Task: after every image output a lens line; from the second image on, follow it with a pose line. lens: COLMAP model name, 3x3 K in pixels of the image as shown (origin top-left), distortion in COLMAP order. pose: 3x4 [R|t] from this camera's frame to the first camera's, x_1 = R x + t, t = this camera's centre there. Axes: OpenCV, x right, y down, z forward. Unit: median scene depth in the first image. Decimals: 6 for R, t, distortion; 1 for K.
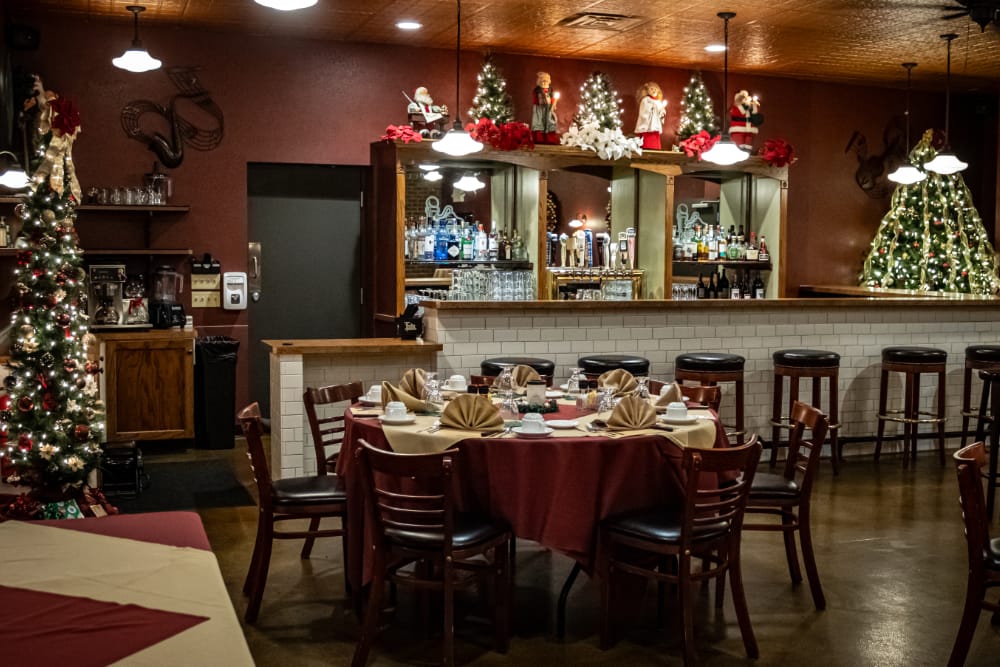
lens RADIAL K [[982.2, 0, 500.0], [0, 982.2, 333.5], [0, 0, 1]] dist [-0.124286, -0.013019]
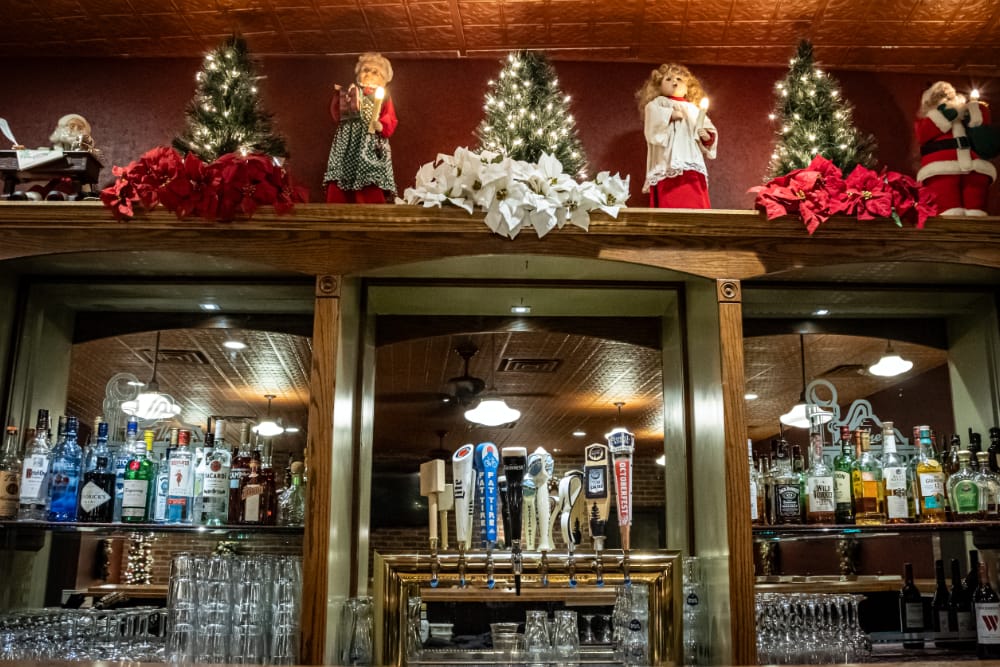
lens RADIAL K [[982.2, 0, 500.0], [0, 982.2, 333.5], [0, 0, 1]] dist [-0.124286, -0.013019]
pose [[0.941245, -0.087892, -0.326086, 0.204270], [-0.022109, 0.947434, -0.319186, -0.026885], [0.336999, 0.307642, 0.889825, 0.641775]]
